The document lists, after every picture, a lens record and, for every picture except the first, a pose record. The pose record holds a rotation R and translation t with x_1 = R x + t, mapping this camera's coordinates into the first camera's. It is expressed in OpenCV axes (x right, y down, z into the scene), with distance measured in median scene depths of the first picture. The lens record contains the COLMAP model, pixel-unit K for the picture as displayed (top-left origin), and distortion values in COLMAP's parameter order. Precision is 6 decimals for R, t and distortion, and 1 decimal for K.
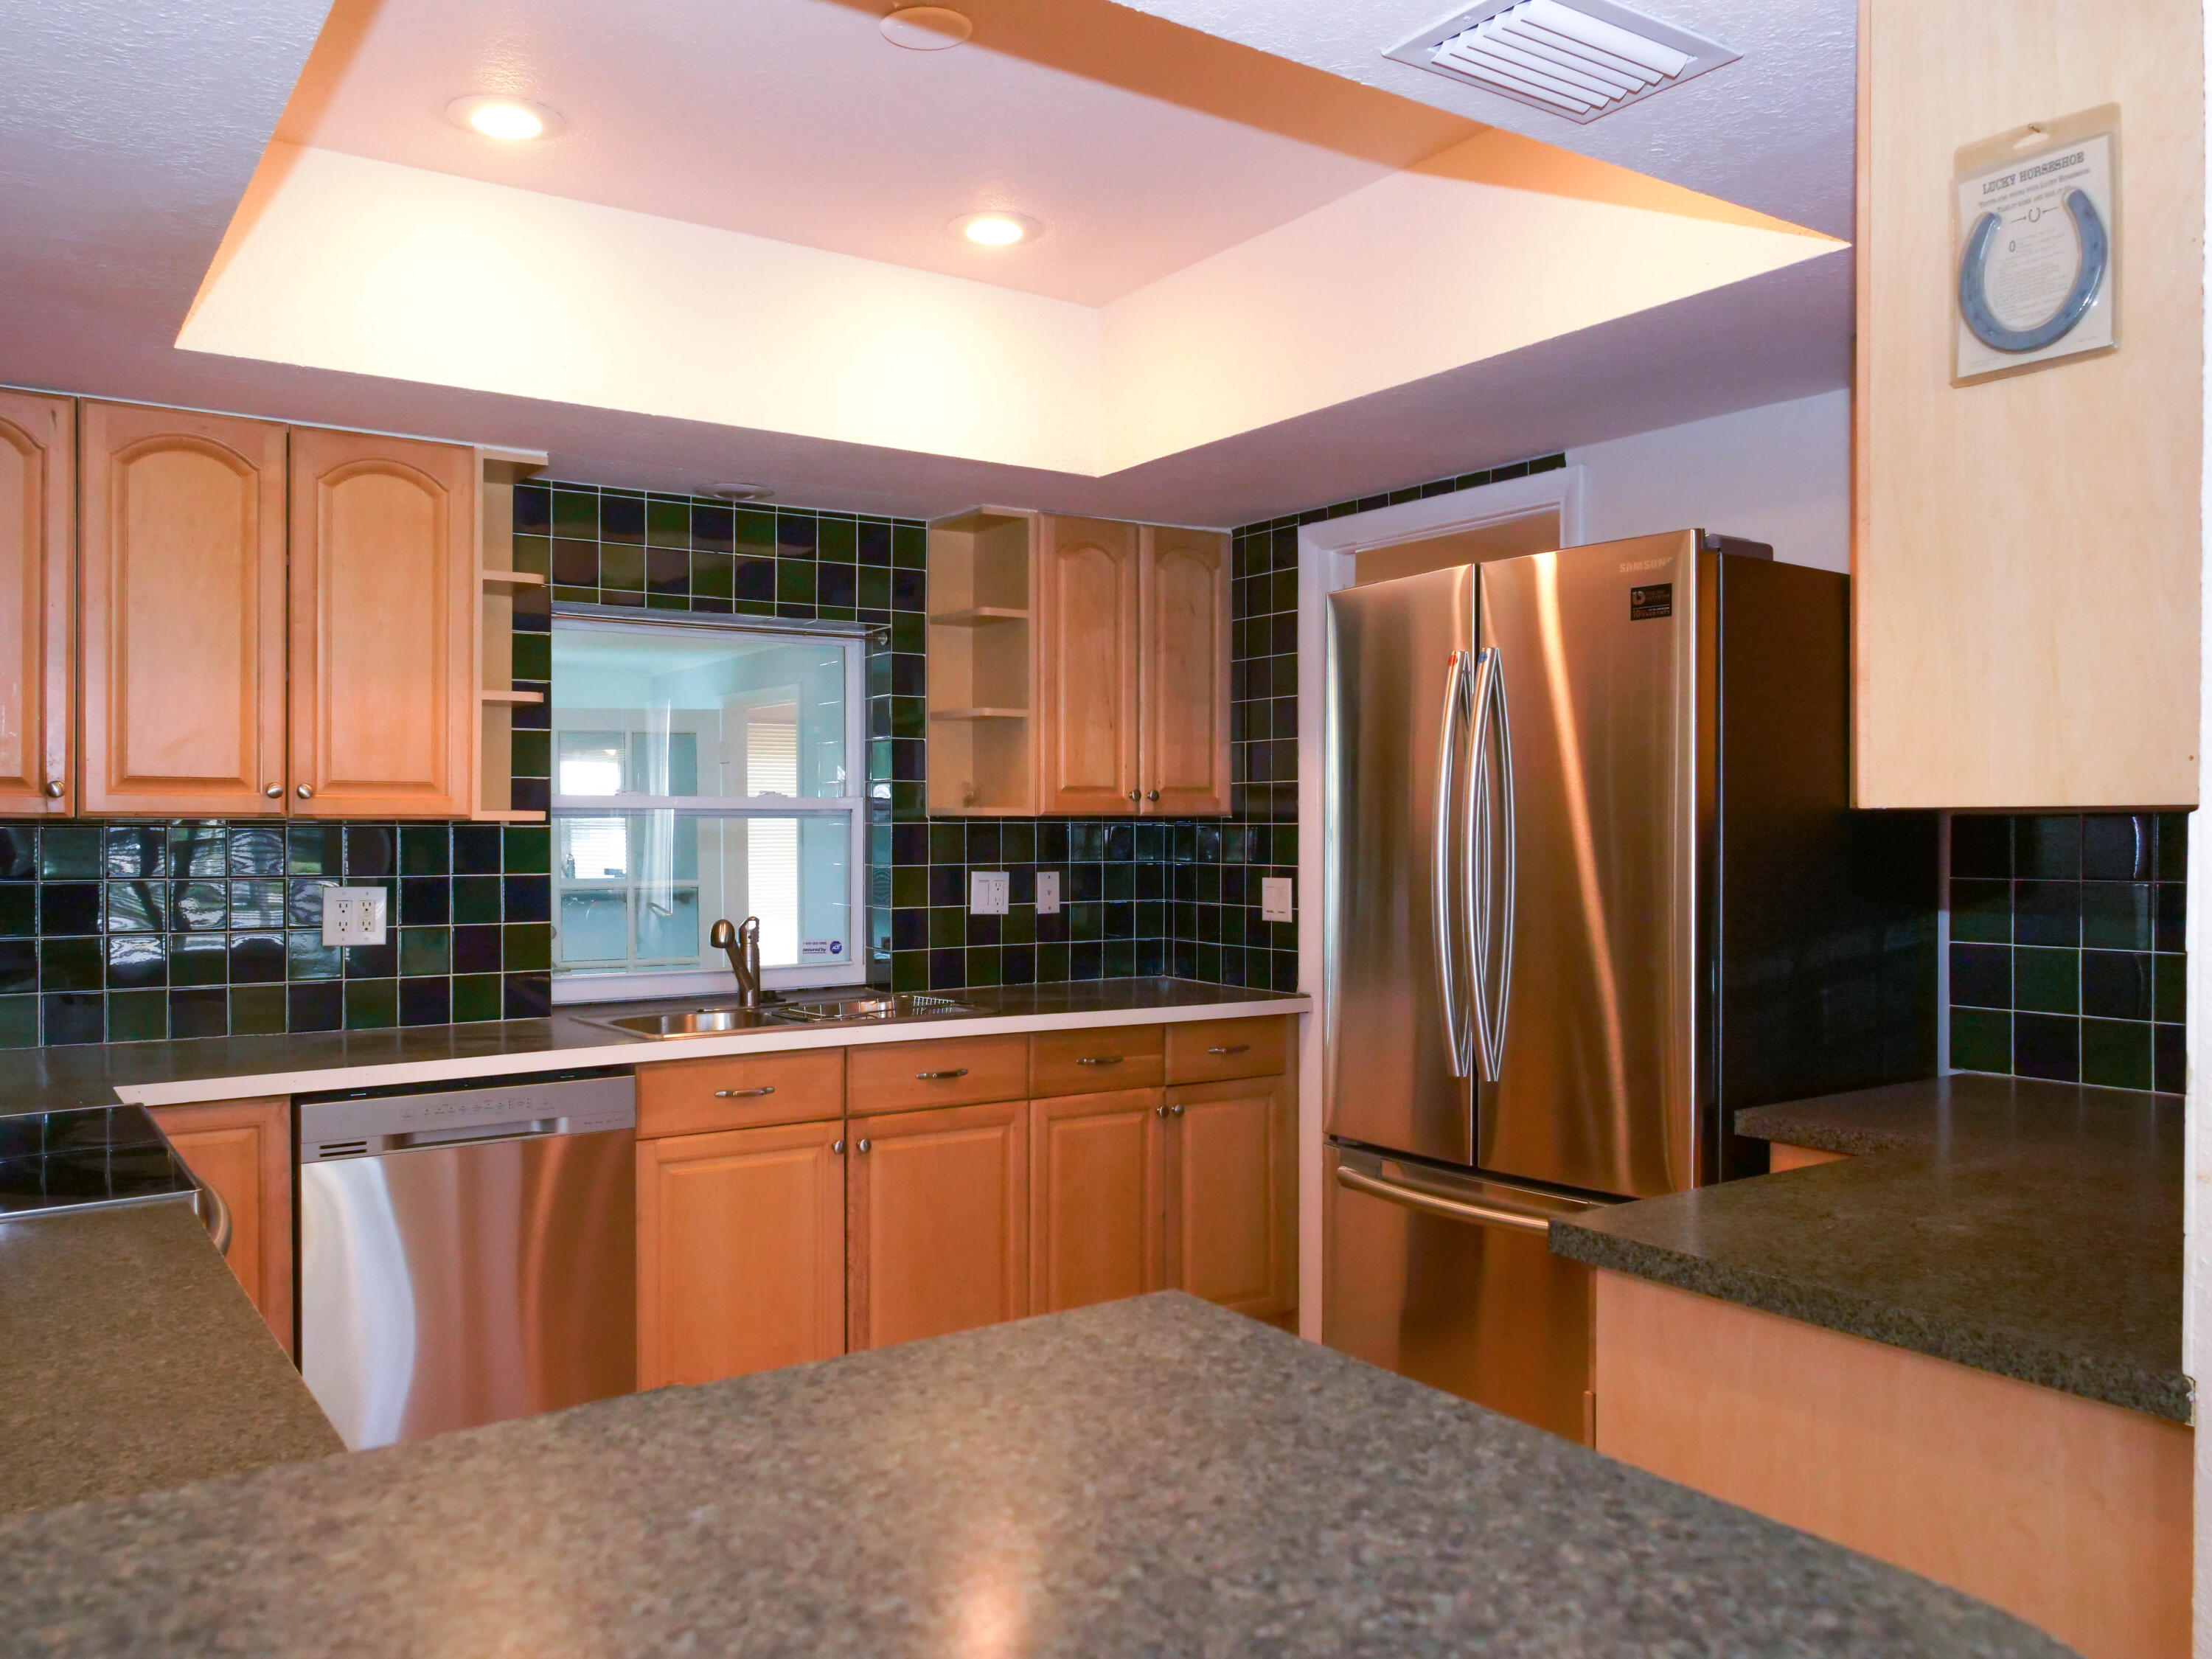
lens RADIAL K [[1627.7, 0, 1121.4], [0, 1627.7, 835.8], [0, 0, 1]] dist [-0.006959, 0.010696]
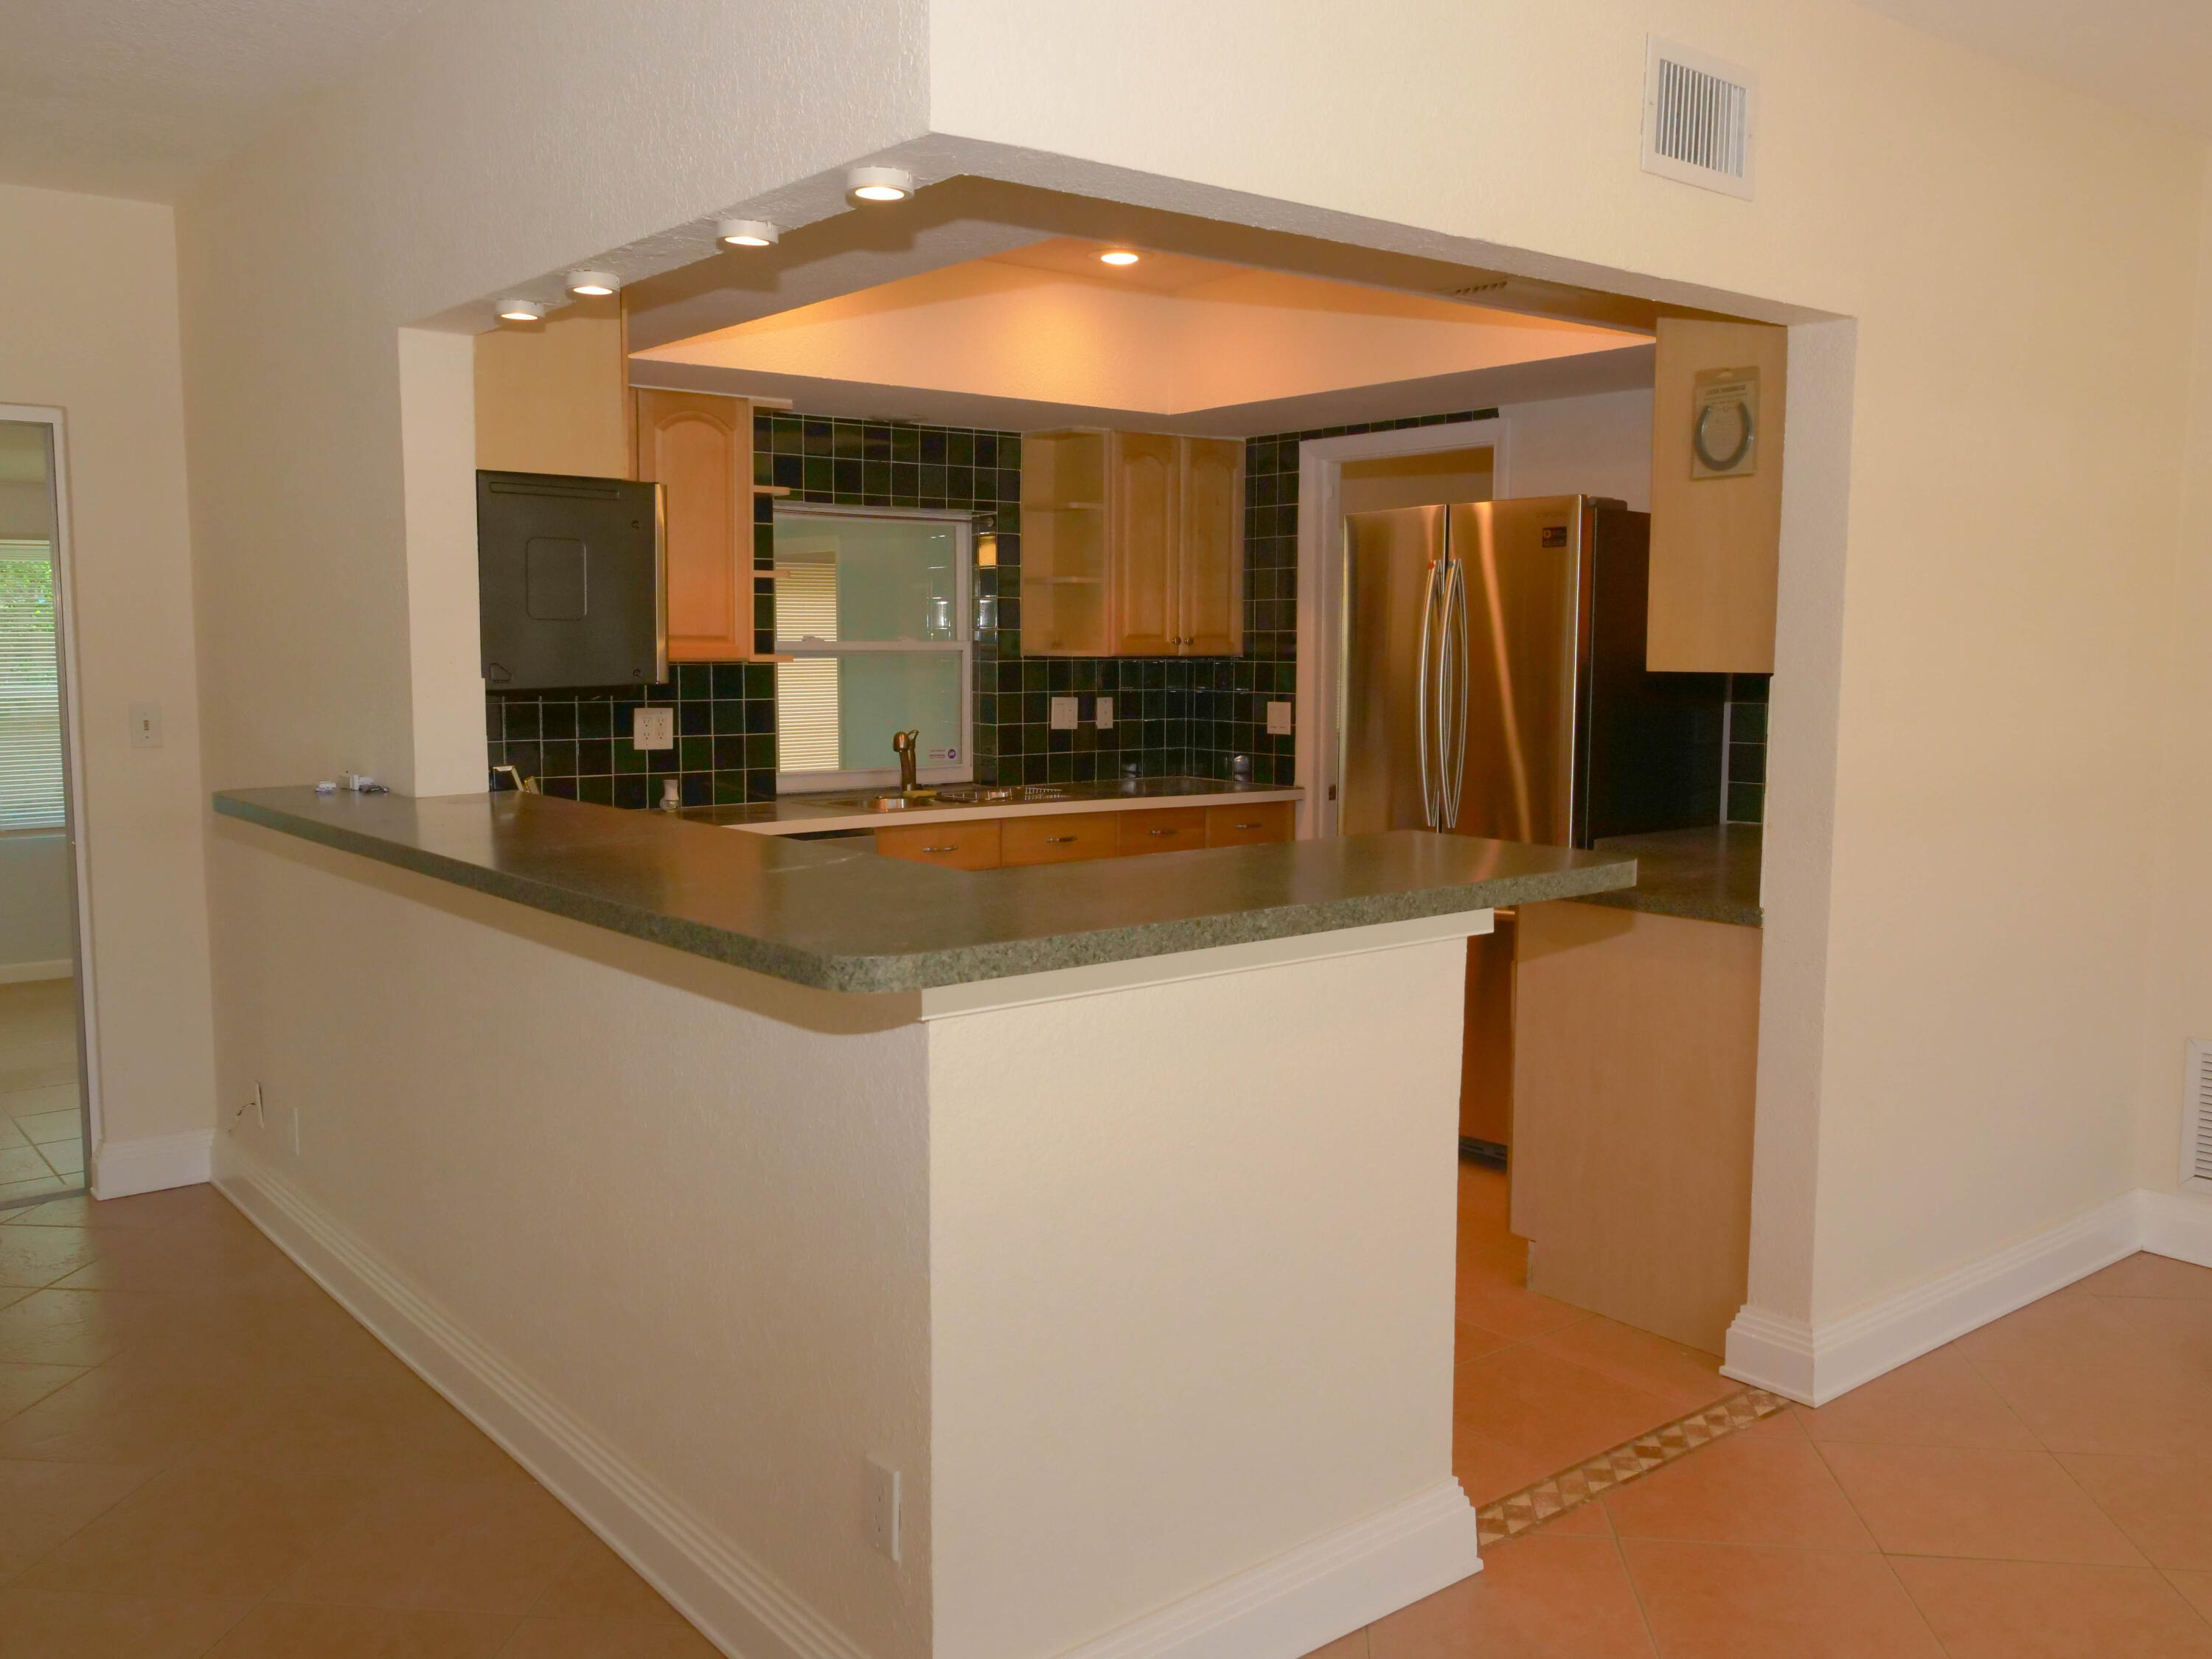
lens RADIAL K [[1819.3, 0, 1094.4], [0, 1819.3, 819.3], [0, 0, 1]] dist [0.034320, -0.004871]
pose [[0.997462, -0.003363, 0.071115, -0.170149], [-0.003142, 0.995831, 0.091168, -0.015220], [-0.071125, -0.091160, 0.993293, -0.519581]]
